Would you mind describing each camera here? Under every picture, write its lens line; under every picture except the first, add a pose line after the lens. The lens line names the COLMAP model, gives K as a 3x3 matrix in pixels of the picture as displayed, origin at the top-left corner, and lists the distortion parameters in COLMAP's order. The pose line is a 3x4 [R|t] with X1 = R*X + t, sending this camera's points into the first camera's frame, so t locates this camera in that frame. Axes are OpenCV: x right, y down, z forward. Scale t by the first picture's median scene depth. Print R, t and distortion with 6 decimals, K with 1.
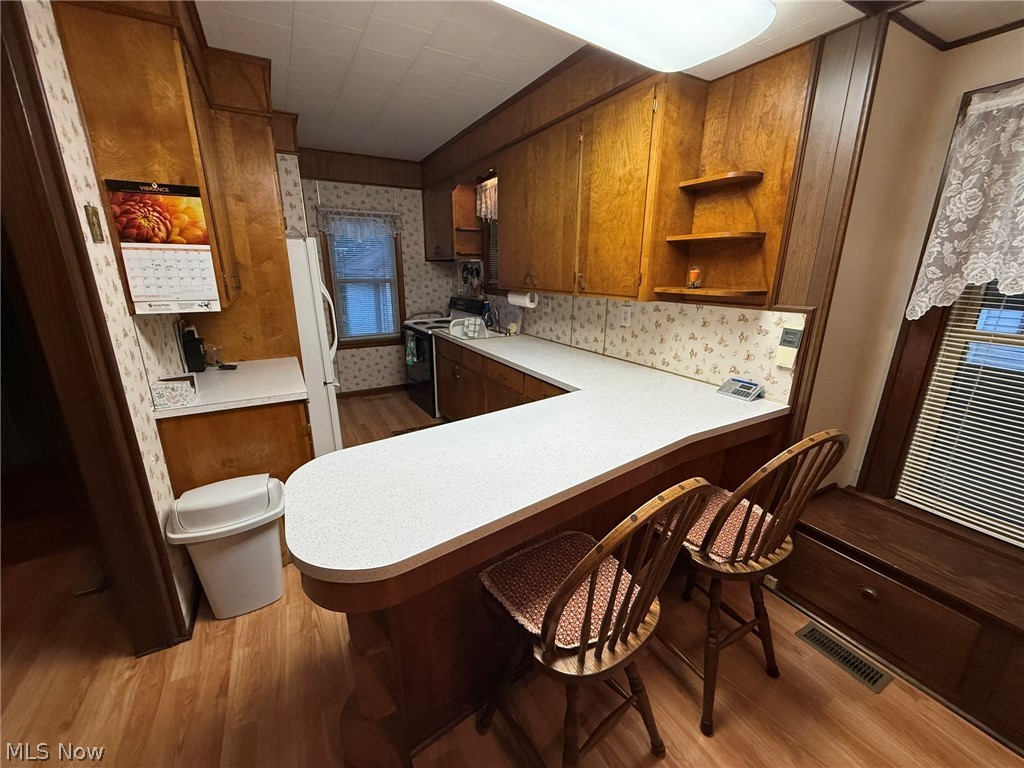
lens RADIAL K [[407.7, 0, 510.1], [0, 407.7, 383.8], [0, 0, 1]] dist [0.000084, -0.000585]
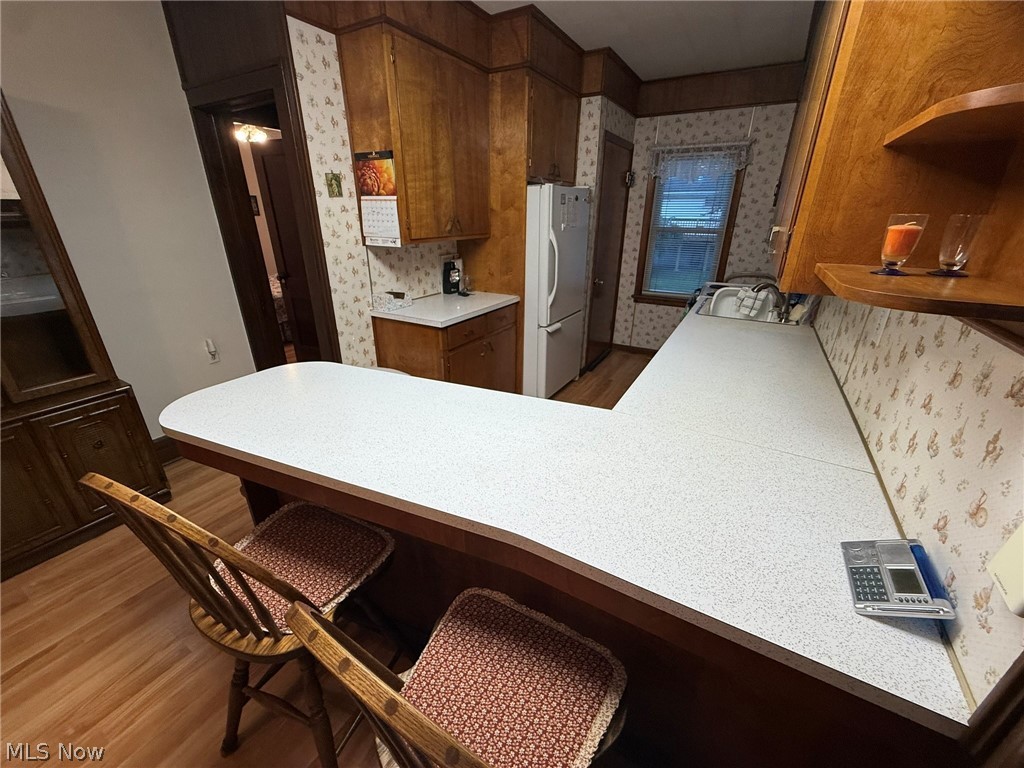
lens RADIAL K [[407.7, 0, 510.1], [0, 407.7, 383.8], [0, 0, 1]] dist [0.000084, -0.000585]
pose [[0.508091, 0.333898, -0.793950, 0.519127], [-0.239954, 0.940179, 0.241837, -0.124823], [0.827204, 0.067636, 0.557816, 0.434751]]
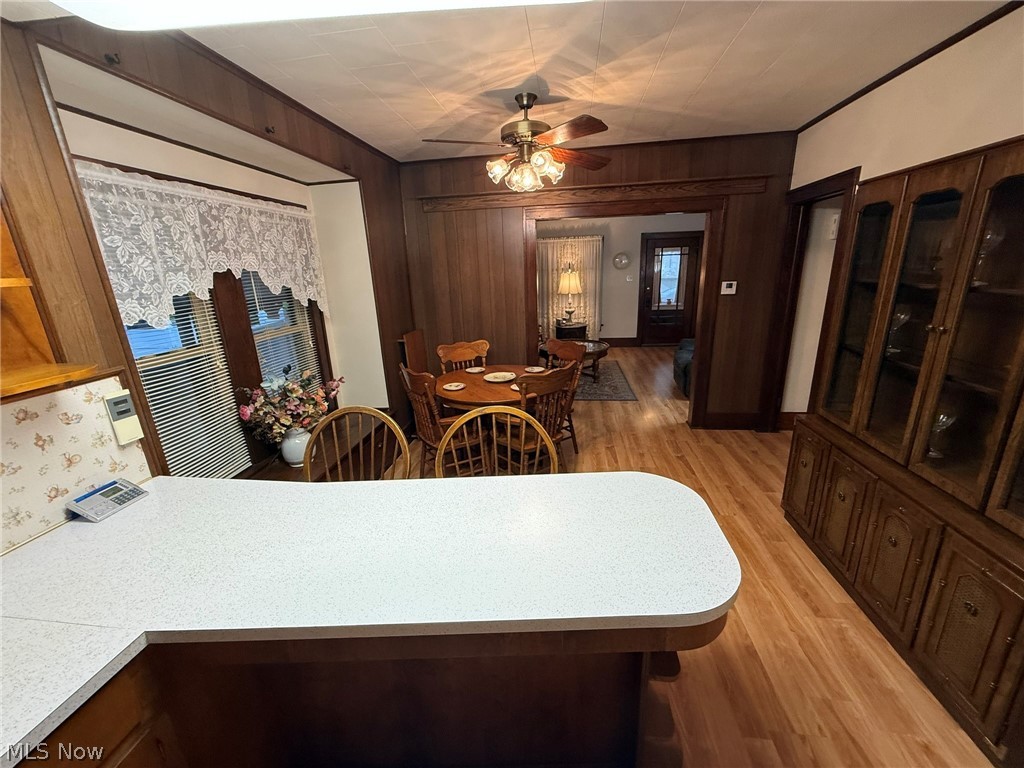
lens RADIAL K [[407.7, 0, 510.1], [0, 407.7, 383.8], [0, 0, 1]] dist [0.000084, -0.000585]
pose [[-0.800029, -0.141411, 0.583058, -0.299970], [0.198144, 0.855020, 0.479250, -0.293793], [-0.566297, 0.498943, -0.656021, 0.811204]]
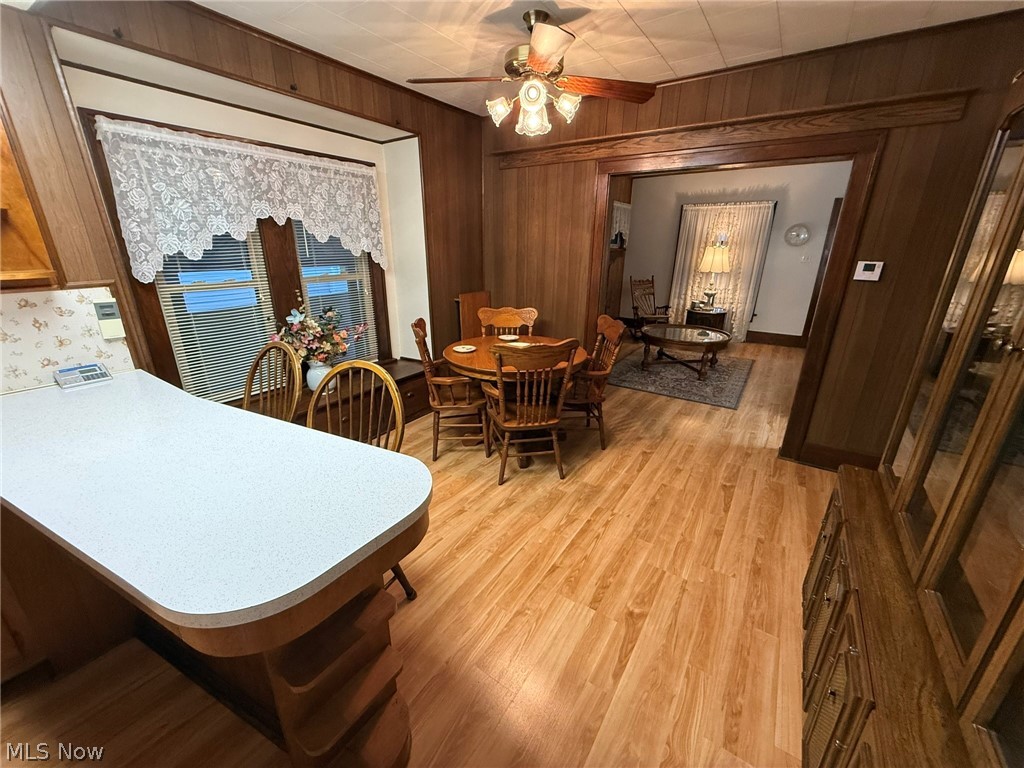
lens RADIAL K [[407.7, 0, 510.1], [0, 407.7, 383.8], [0, 0, 1]] dist [0.000084, -0.000585]
pose [[-0.454184, -0.298692, 0.839345, -0.572223], [0.238093, 0.867162, 0.437427, -0.123349], [-0.858504, 0.398514, -0.322735, 0.387101]]
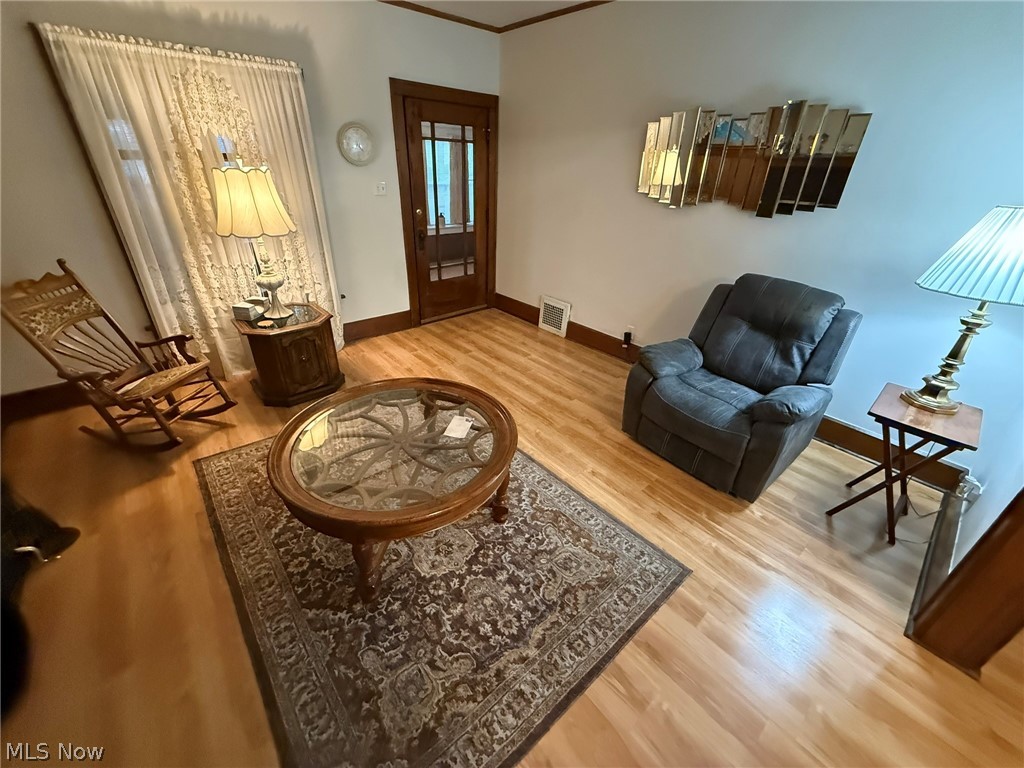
lens RADIAL K [[407.7, 0, 510.1], [0, 407.7, 383.8], [0, 0, 1]] dist [0.000084, -0.000585]
pose [[-0.978176, 0.067252, -0.196591, 0.874467], [-0.090981, 0.712002, 0.696259, 0.179962], [0.186798, 0.698950, -0.690344, -0.720490]]
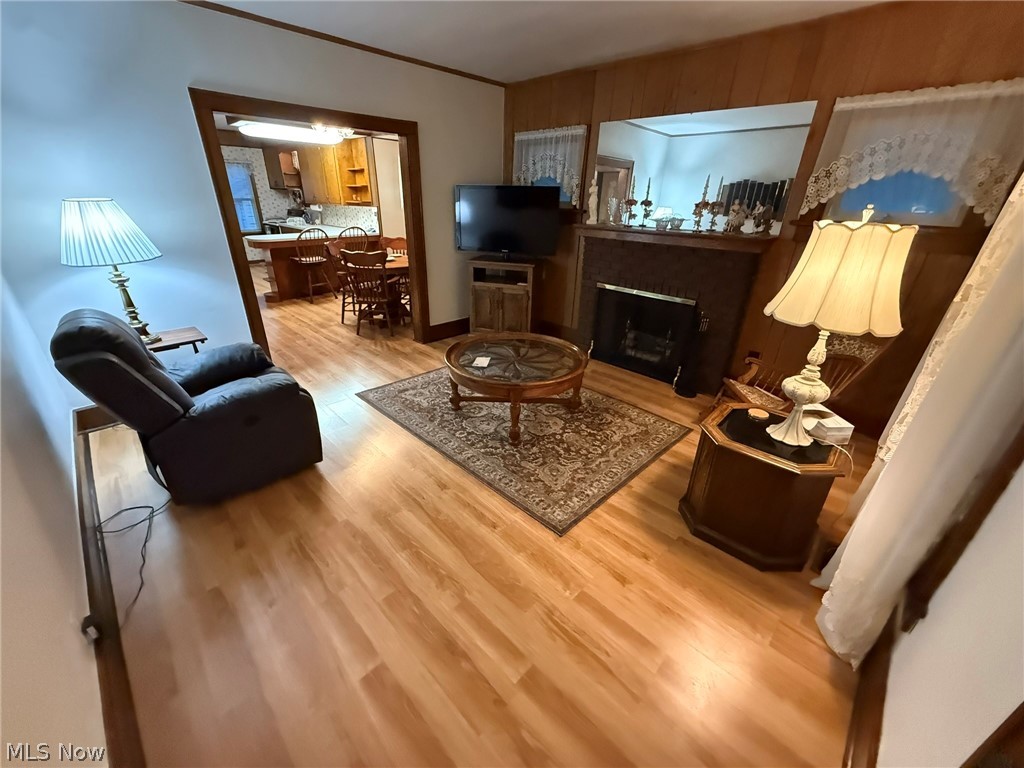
lens RADIAL K [[407.7, 0, 510.1], [0, 407.7, 383.8], [0, 0, 1]] dist [0.000084, -0.000585]
pose [[0.959939, -0.102103, 0.260944, 0.561065], [0.060043, 0.984570, 0.164367, 0.702812], [-0.273700, -0.142114, 0.951258, -2.509357]]
